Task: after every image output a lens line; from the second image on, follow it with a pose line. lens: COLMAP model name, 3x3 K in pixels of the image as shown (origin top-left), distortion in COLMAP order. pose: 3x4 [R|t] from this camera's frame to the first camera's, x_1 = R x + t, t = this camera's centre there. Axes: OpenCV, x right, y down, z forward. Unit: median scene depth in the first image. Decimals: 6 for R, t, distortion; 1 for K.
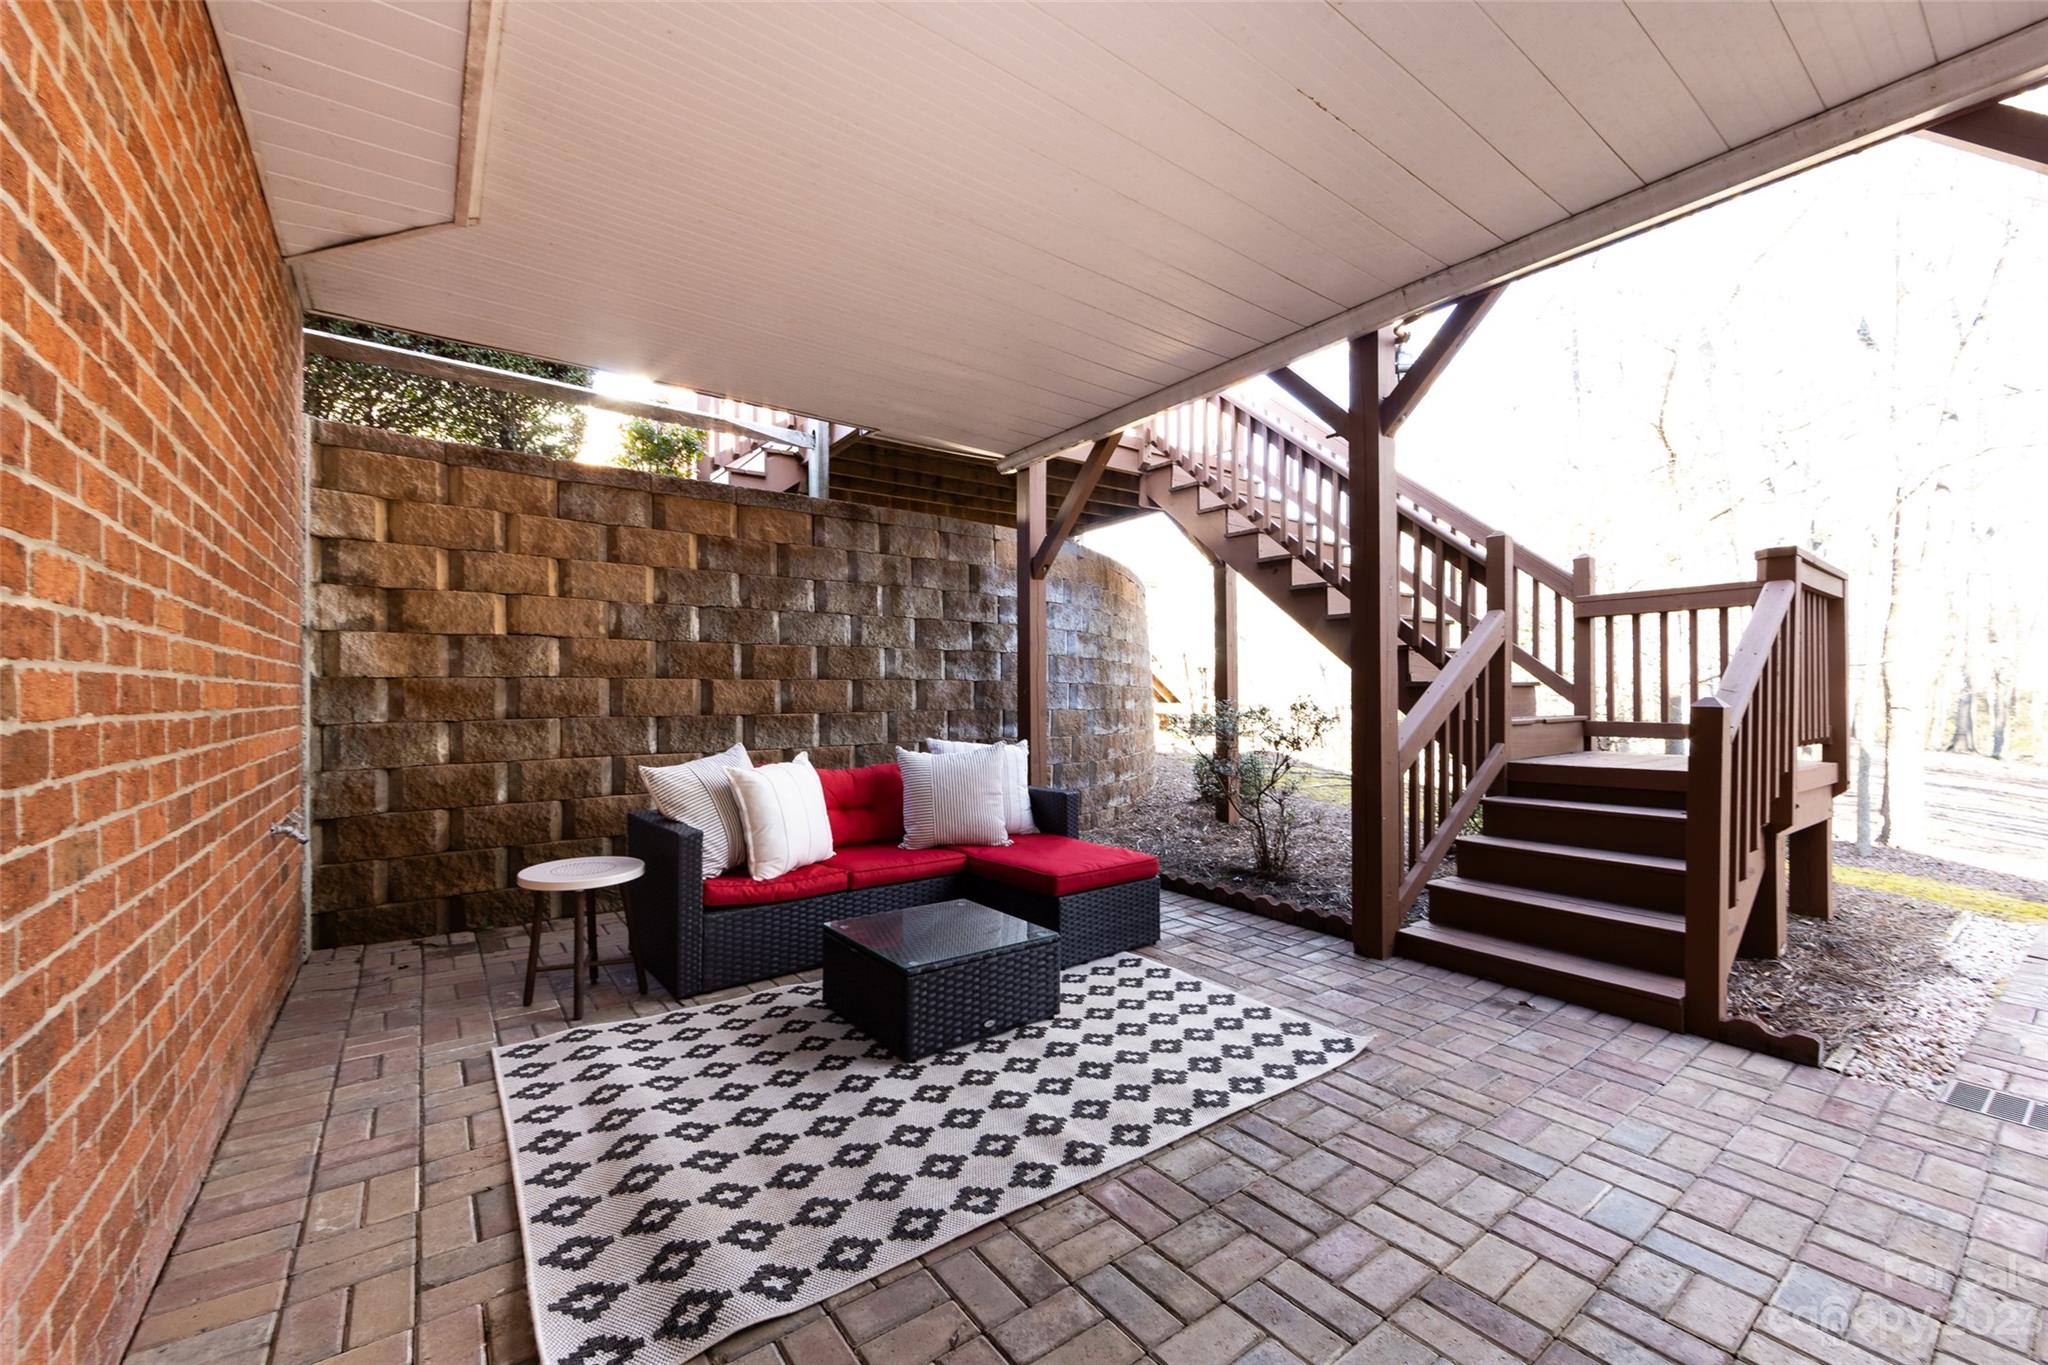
lens RADIAL K [[811.6, 0, 1025.3], [0, 811.6, 687.2], [0, 0, 1]] dist [-0.005128, -0.000095]
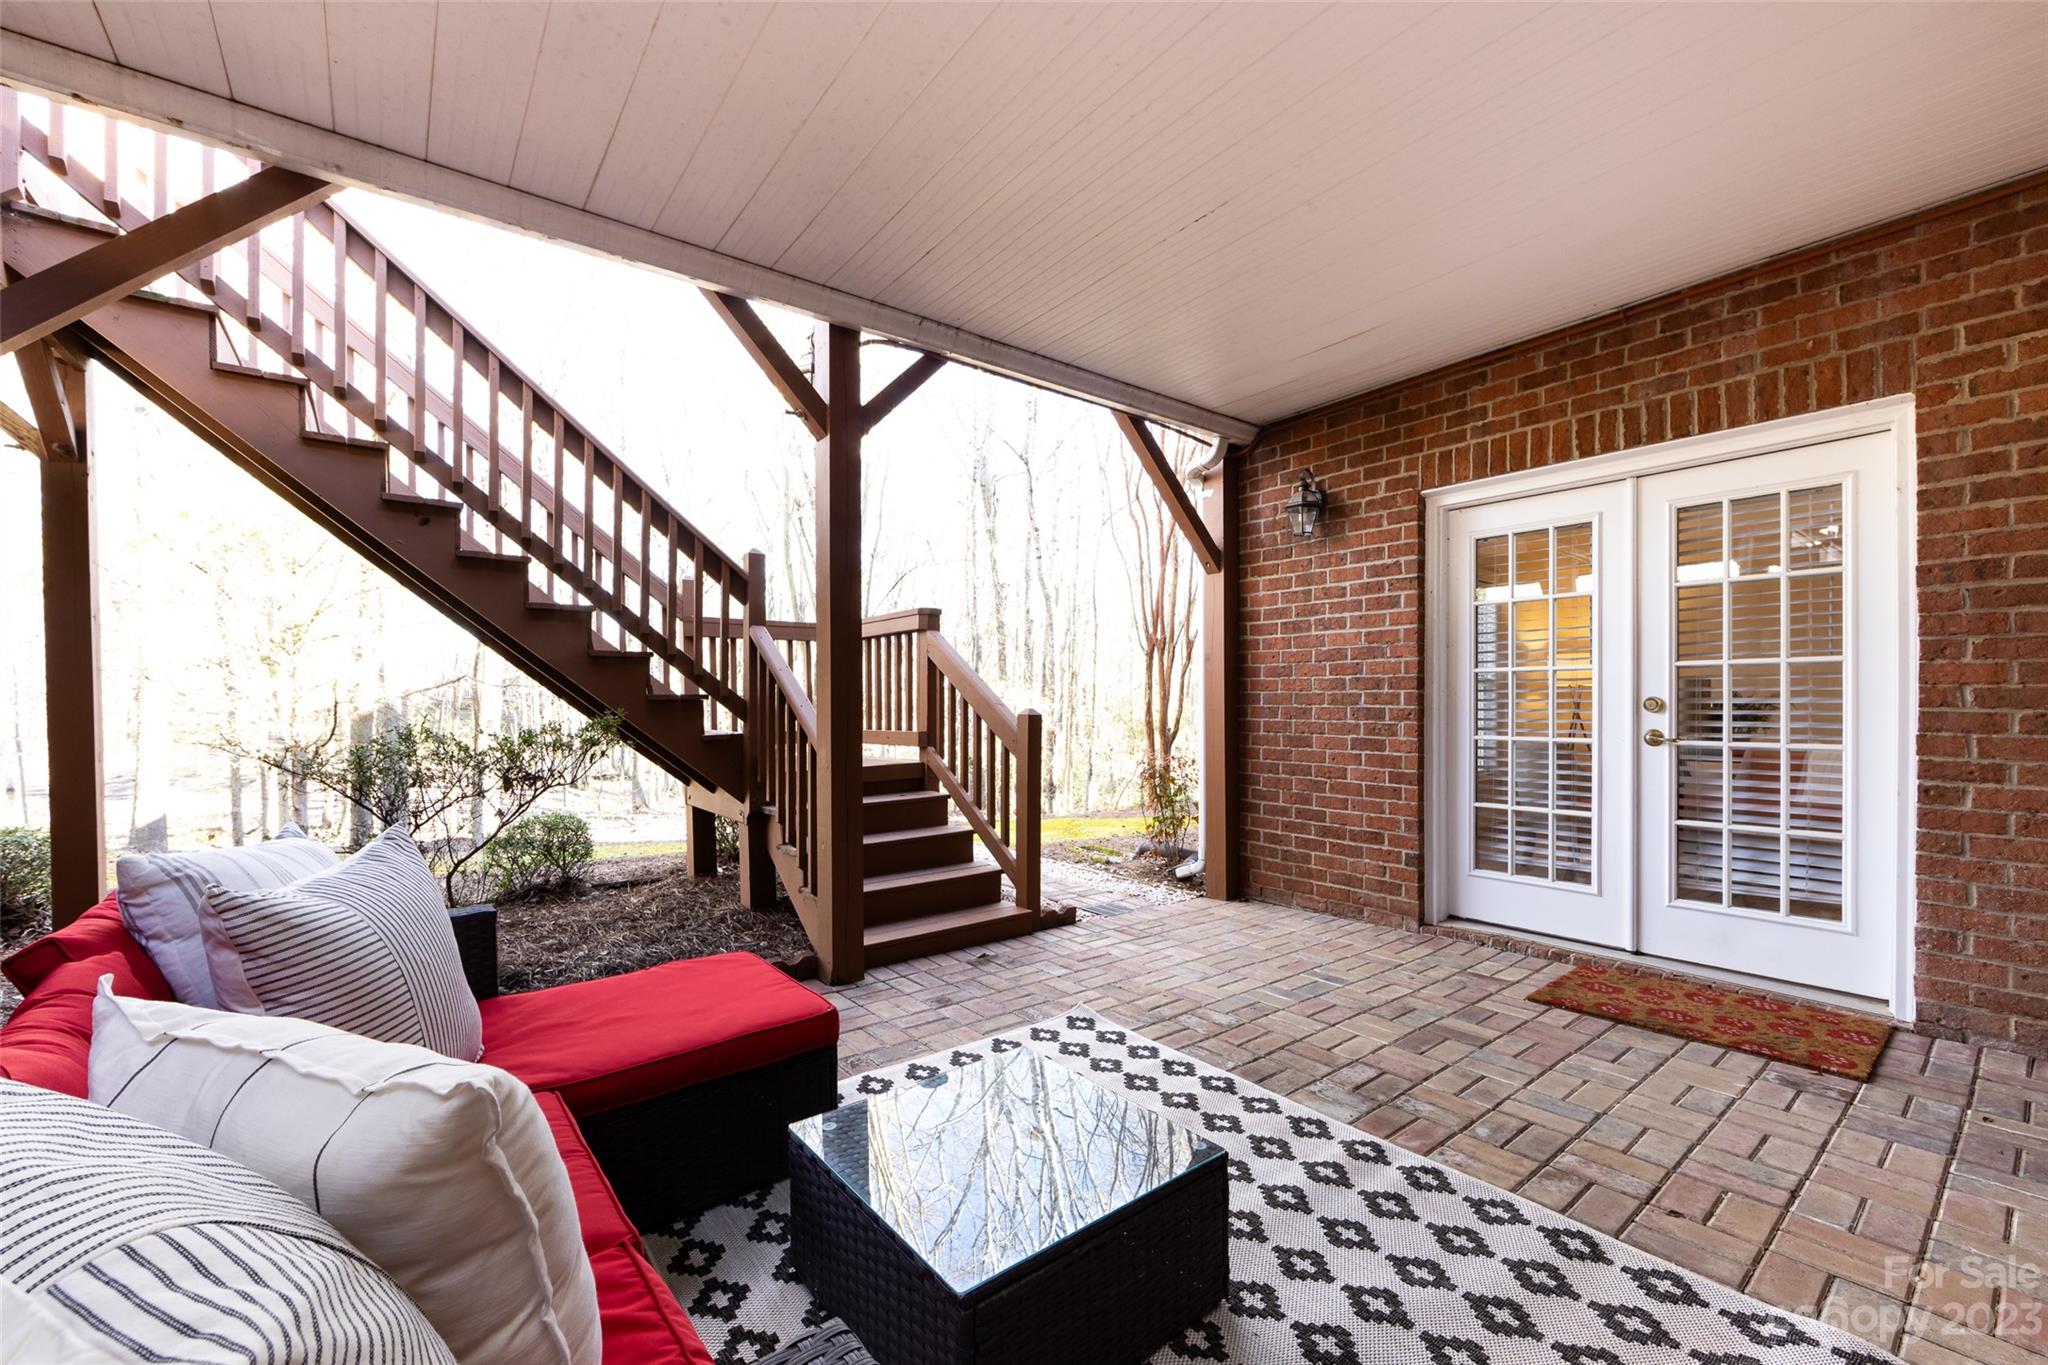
lens RADIAL K [[811.6, 0, 1025.3], [0, 811.6, 687.2], [0, 0, 1]] dist [-0.005128, -0.000095]
pose [[-0.020001, 0.024612, 0.999497, -0.720106], [-0.008897, 0.999653, -0.024794, 0.013226], [-0.999760, -0.009388, -0.019776, 1.093558]]
